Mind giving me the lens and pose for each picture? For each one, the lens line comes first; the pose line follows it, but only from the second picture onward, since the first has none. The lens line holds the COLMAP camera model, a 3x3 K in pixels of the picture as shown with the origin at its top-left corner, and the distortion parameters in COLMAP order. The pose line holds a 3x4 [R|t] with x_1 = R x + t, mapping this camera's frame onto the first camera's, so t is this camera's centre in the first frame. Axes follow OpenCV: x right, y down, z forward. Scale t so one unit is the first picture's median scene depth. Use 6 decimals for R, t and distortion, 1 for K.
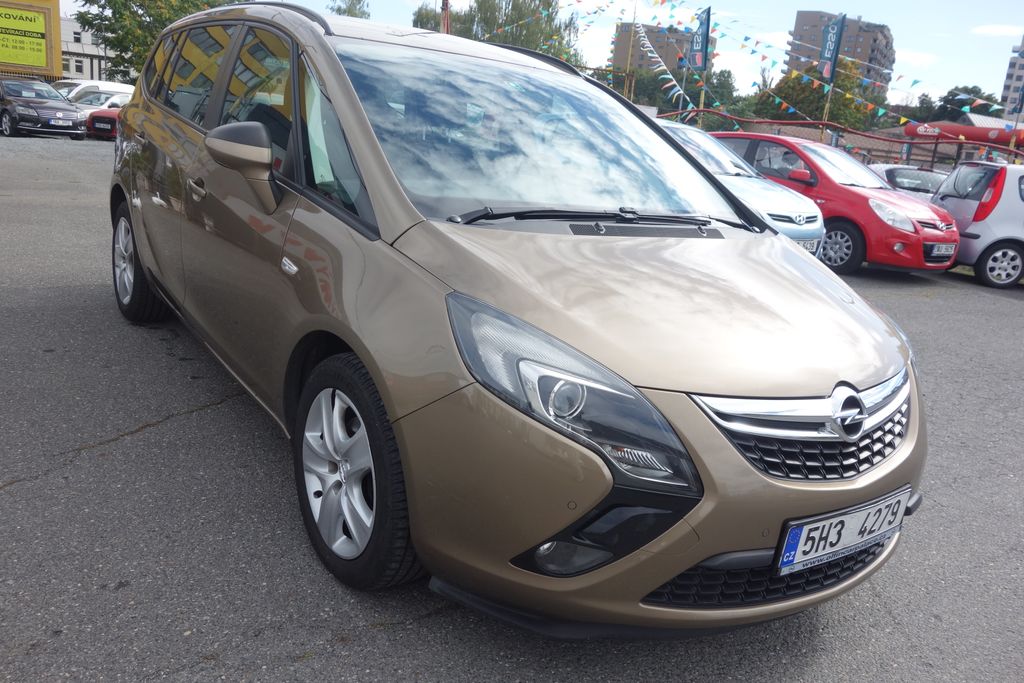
lens RADIAL K [[808.9, 0, 518.1], [0, 808.9, 338.1], [0, 0, 1]] dist [-0.000835, 0.005002]
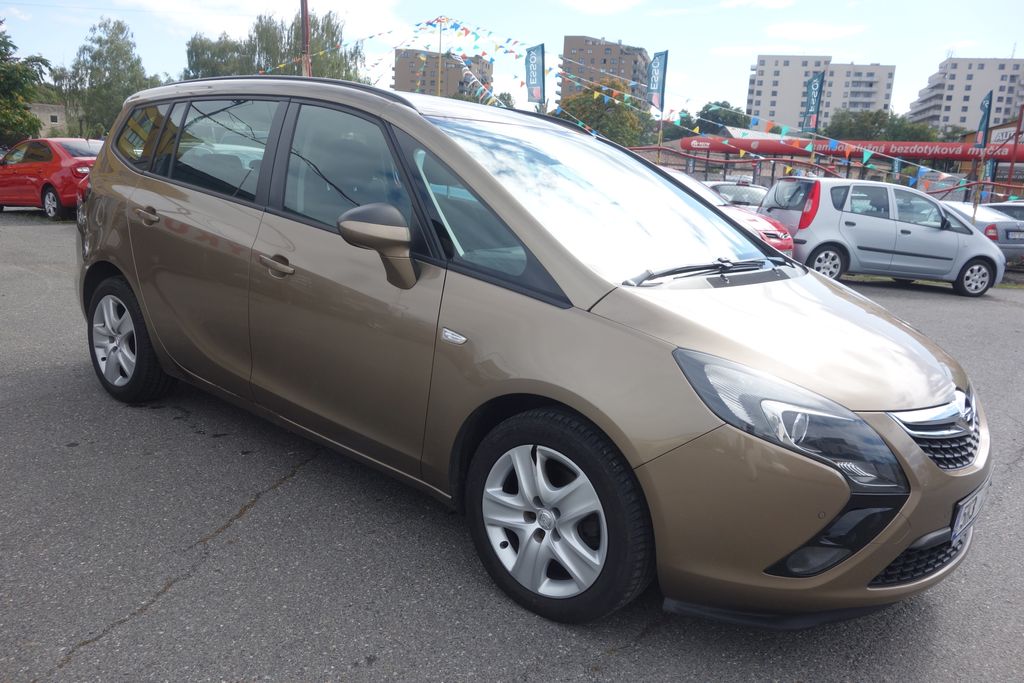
lens RADIAL K [[808.9, 0, 514.2], [0, 808.9, 335.7], [0, 0, 1]] dist [-0.000835, 0.005002]
pose [[0.967633, -0.097416, 0.232803, -0.110781], [0.104523, 0.994353, -0.018359, -0.015140], [-0.229700, 0.042099, 0.972351, -0.014984]]
